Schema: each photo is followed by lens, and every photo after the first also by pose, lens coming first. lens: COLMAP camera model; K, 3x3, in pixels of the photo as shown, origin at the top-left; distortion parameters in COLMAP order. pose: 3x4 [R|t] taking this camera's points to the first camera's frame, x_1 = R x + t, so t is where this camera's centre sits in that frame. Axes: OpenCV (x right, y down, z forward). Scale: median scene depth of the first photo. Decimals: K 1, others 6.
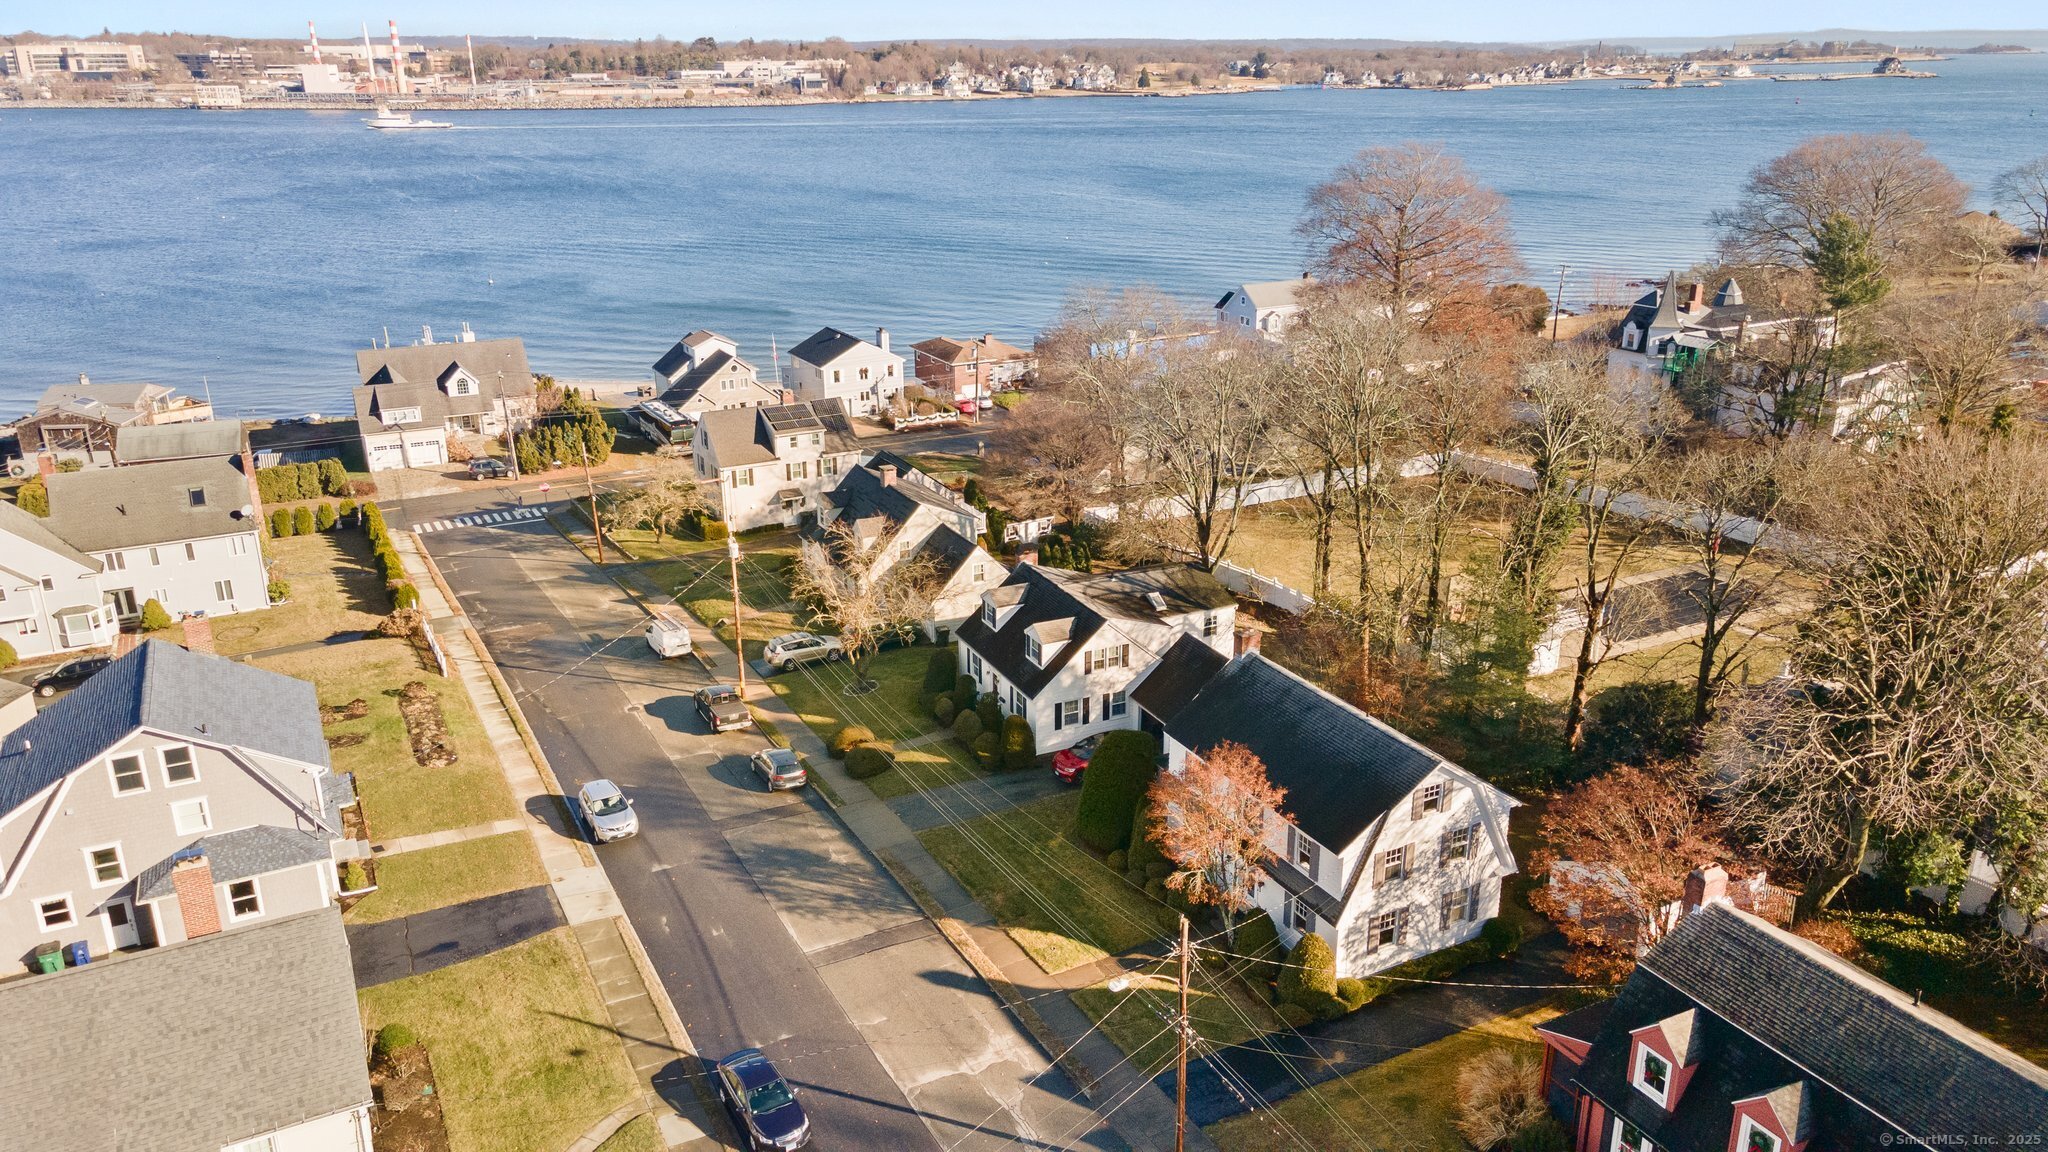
lens RADIAL K [[1474.2, 0, 1024.0], [0, 1474.2, 576.0], [0, 0, 1]] dist [0.001033, 0.068682]
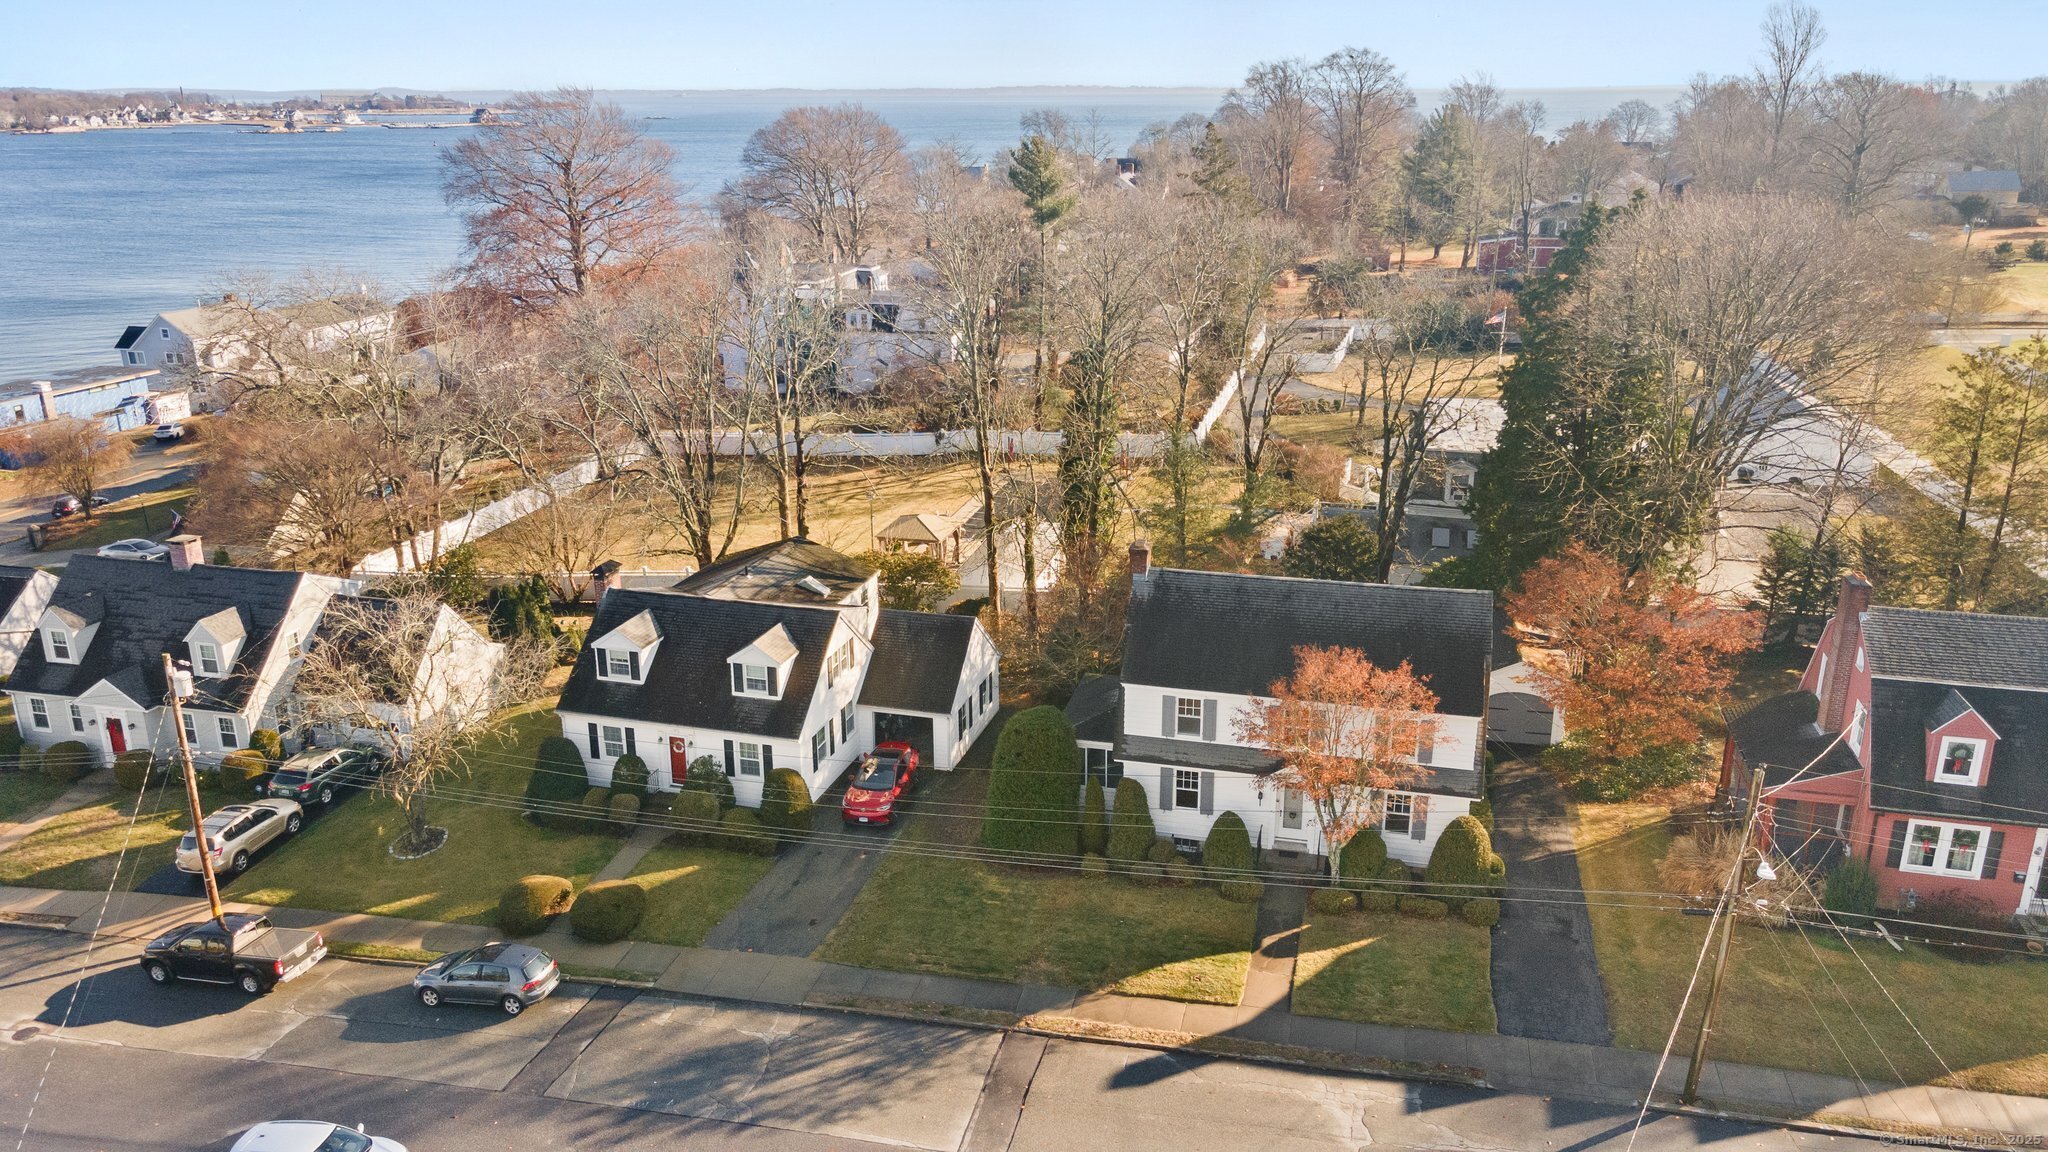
lens RADIAL K [[1467.8, 0, 1020.3], [0, 1467.8, 582.6], [0, 0, 1]] dist [0.021122, 0.050546]
pose [[0.666472, -0.232616, 0.708311, -0.254834], [0.250907, 0.964641, 0.080711, -0.013446], [-0.702041, 0.123929, 0.701271, 0.243436]]
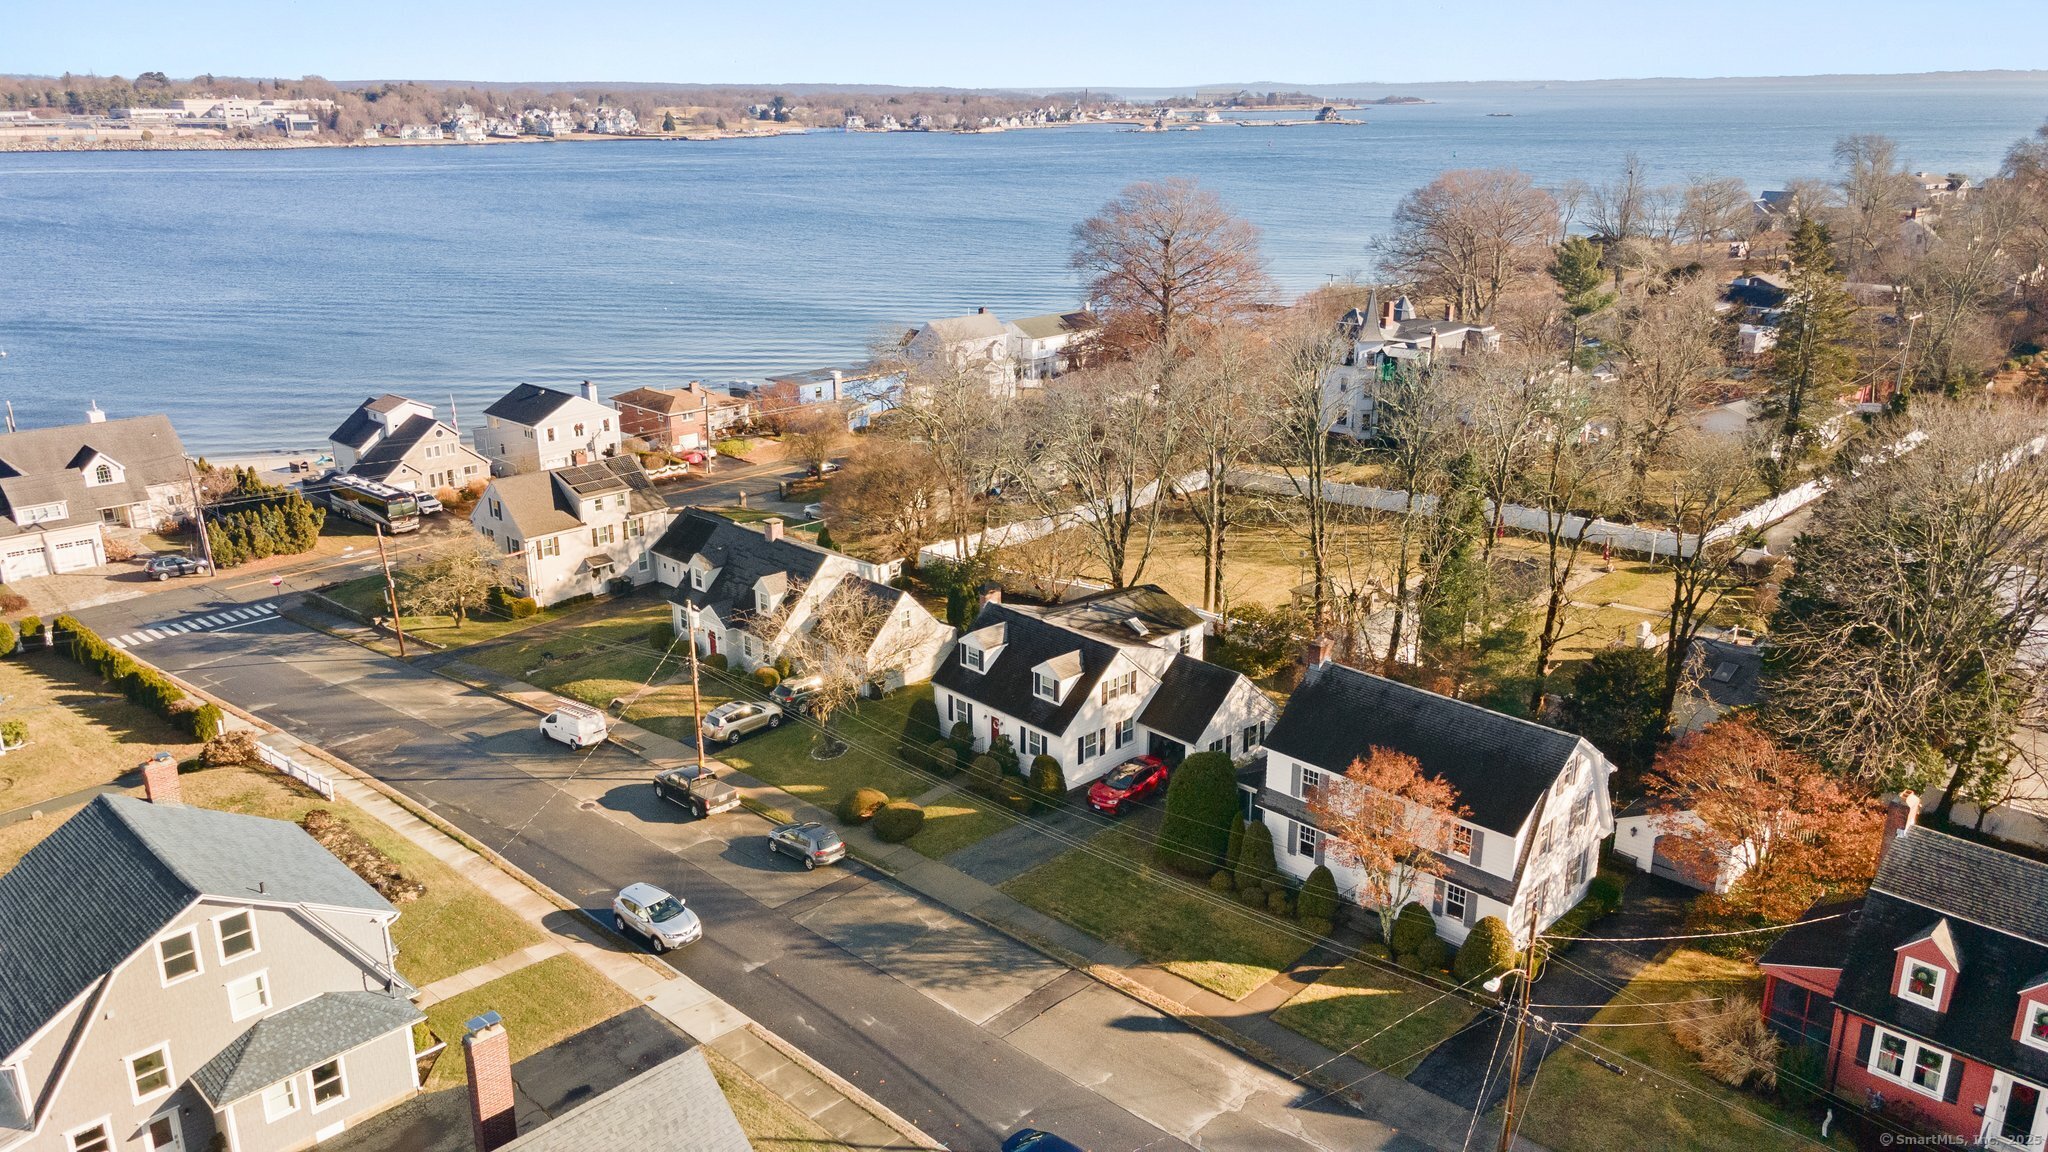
lens RADIAL K [[1474.2, 0, 1024.0], [0, 1474.2, 576.0], [0, 0, 1]] dist [0.001033, 0.068682]
pose [[0.952069, -0.093024, 0.291396, -0.179329], [0.100757, 0.994843, -0.011612, -0.008616], [-0.288813, 0.040415, 0.956532, 0.035724]]
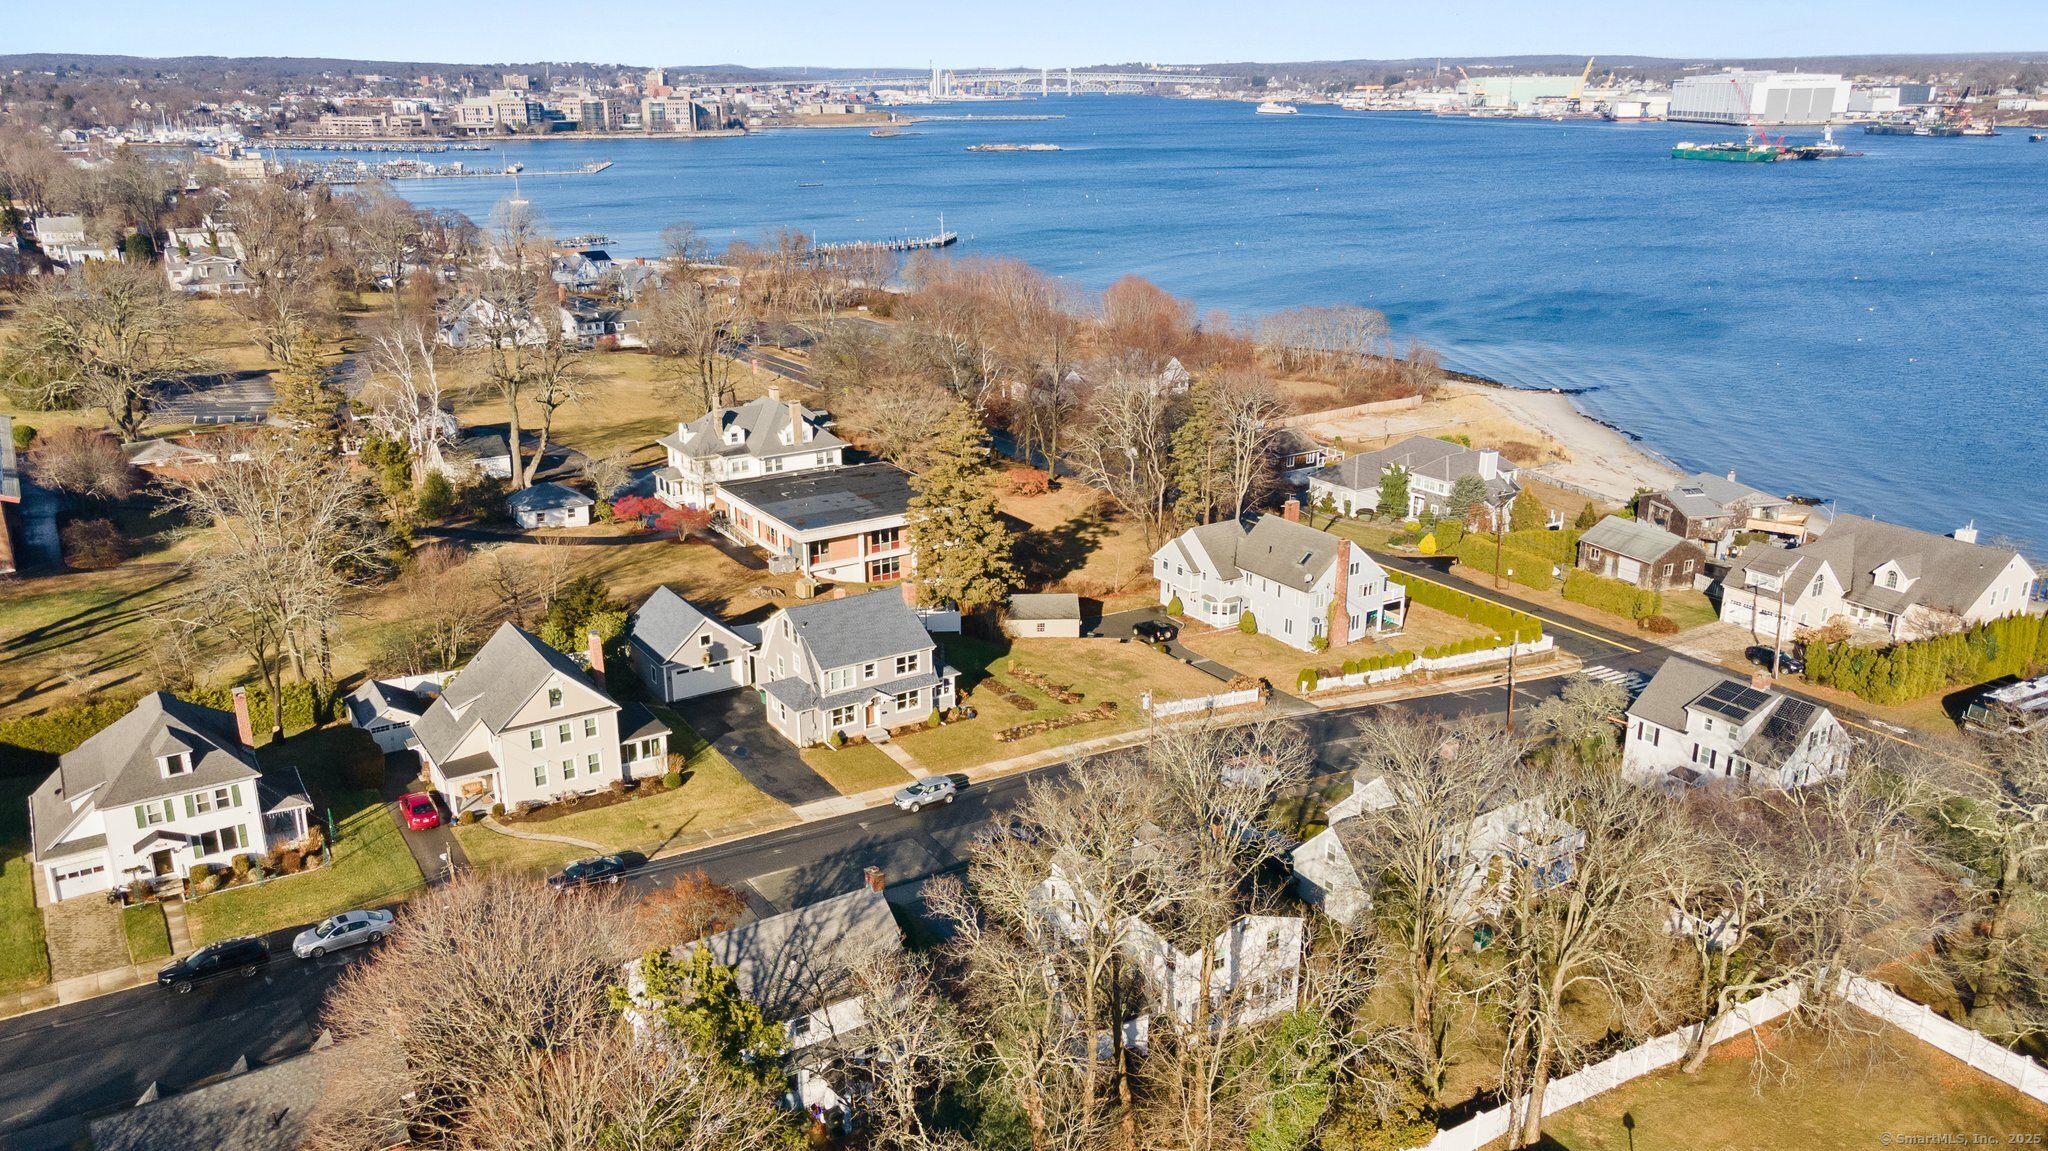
lens RADIAL K [[1474.2, 0, 1024.0], [0, 1474.2, 575.5], [0, 0, 1]] dist [0.001033, 0.068682]
pose [[0.083029, 0.313620, -0.945912, 0.627456], [-0.328358, 0.904793, 0.271165, -0.281257], [0.940897, 0.288083, 0.178104, 0.442207]]
